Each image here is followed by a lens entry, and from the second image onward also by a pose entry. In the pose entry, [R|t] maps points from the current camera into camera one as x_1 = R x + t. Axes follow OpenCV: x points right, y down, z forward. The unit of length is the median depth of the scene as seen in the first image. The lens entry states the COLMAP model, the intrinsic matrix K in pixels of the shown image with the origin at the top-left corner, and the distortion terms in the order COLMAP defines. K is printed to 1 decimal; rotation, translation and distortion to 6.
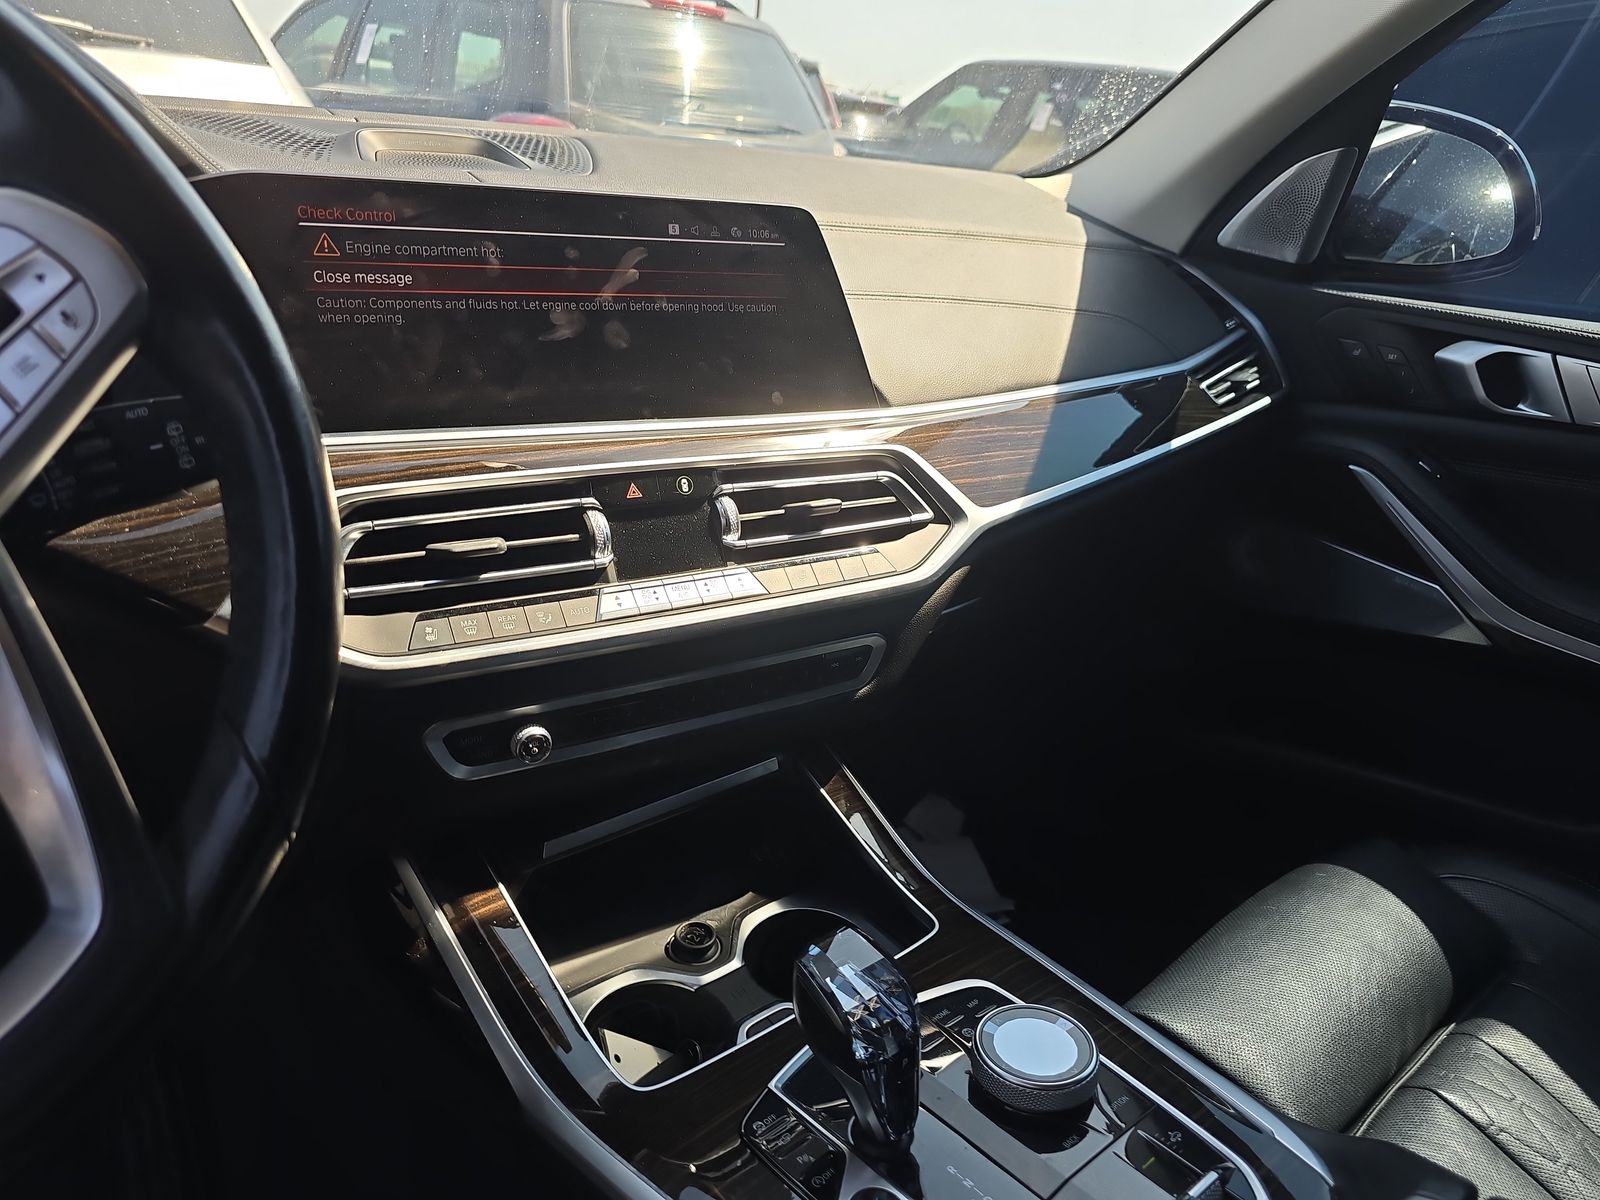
lens RADIAL K [[1077.2, 0, 800.0], [0, 1077.2, 600.0], [0, 0, 1]] dist [0.025056, -0.003817]
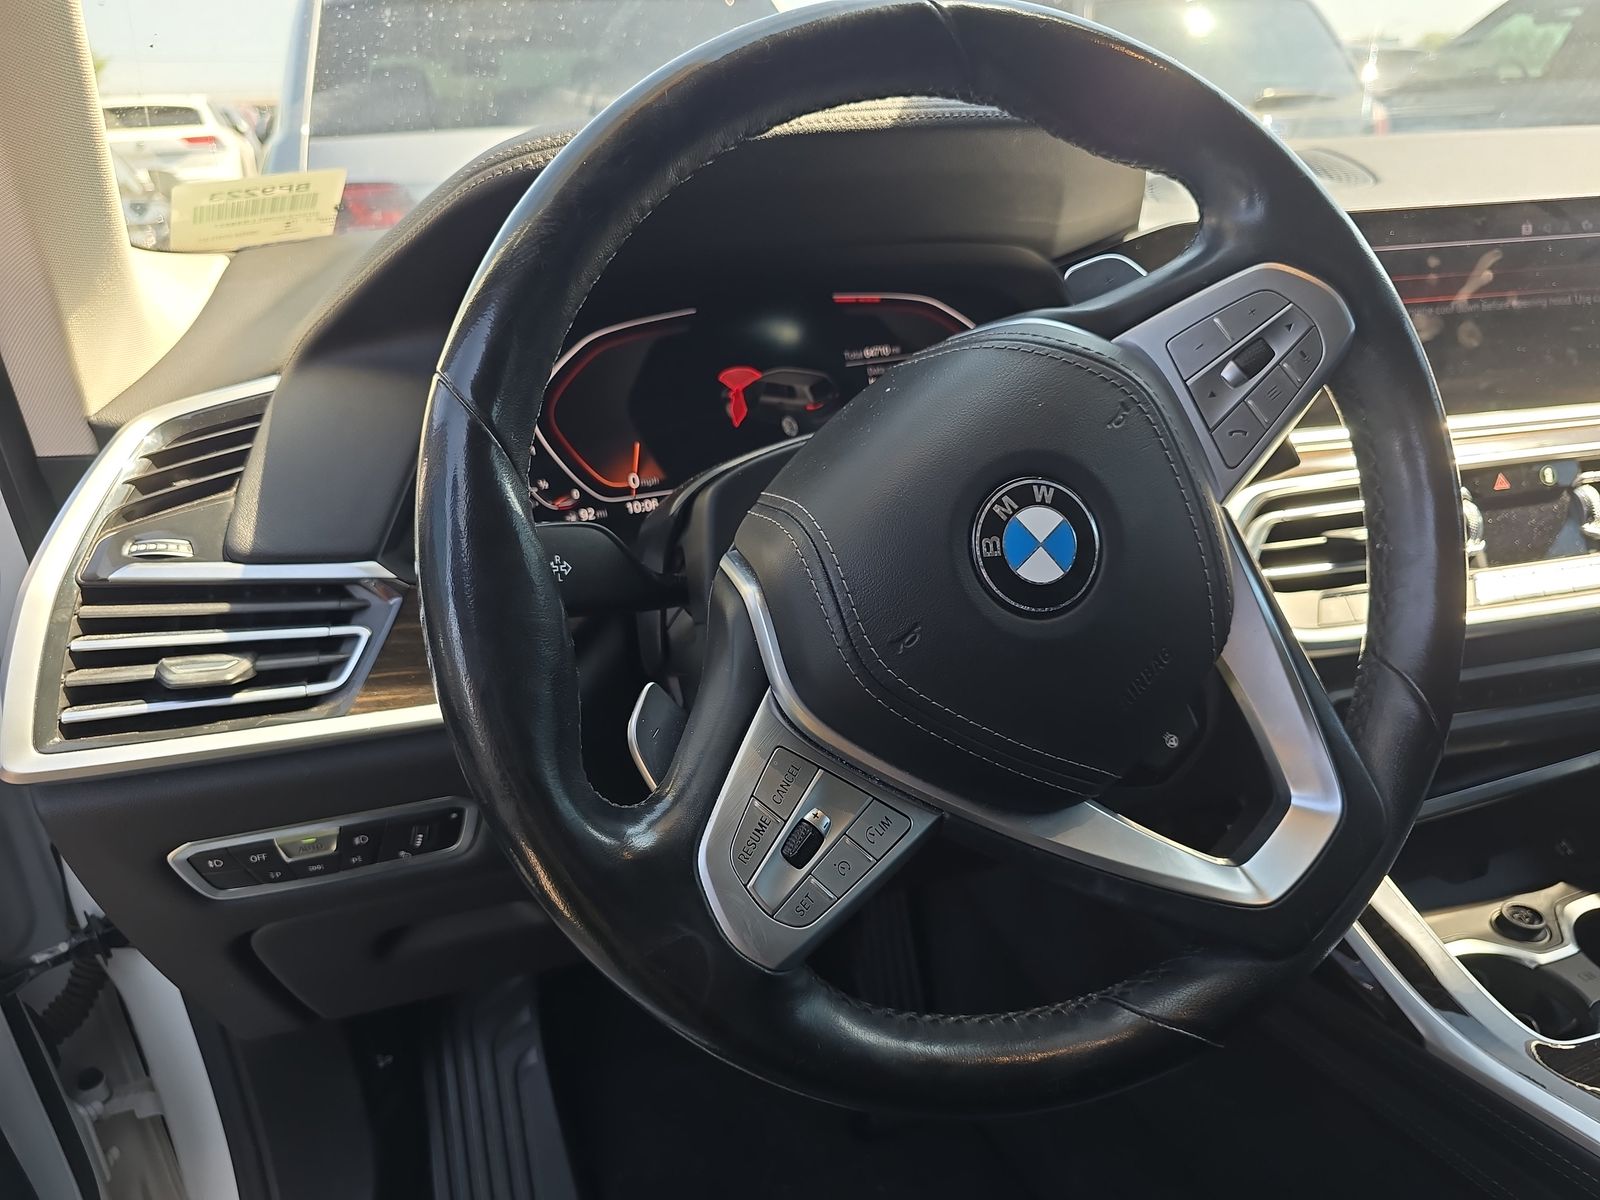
lens RADIAL K [[1103.7, 0, 796.4], [0, 1103.7, 590.4], [0, 0, 1]] dist [0.039669, -0.033282]
pose [[0.933449, 0.018360, -0.358241, -0.386058], [-0.021216, 0.999767, -0.004042, 0.022842], [0.358083, 0.011374, 0.933620, -0.249627]]
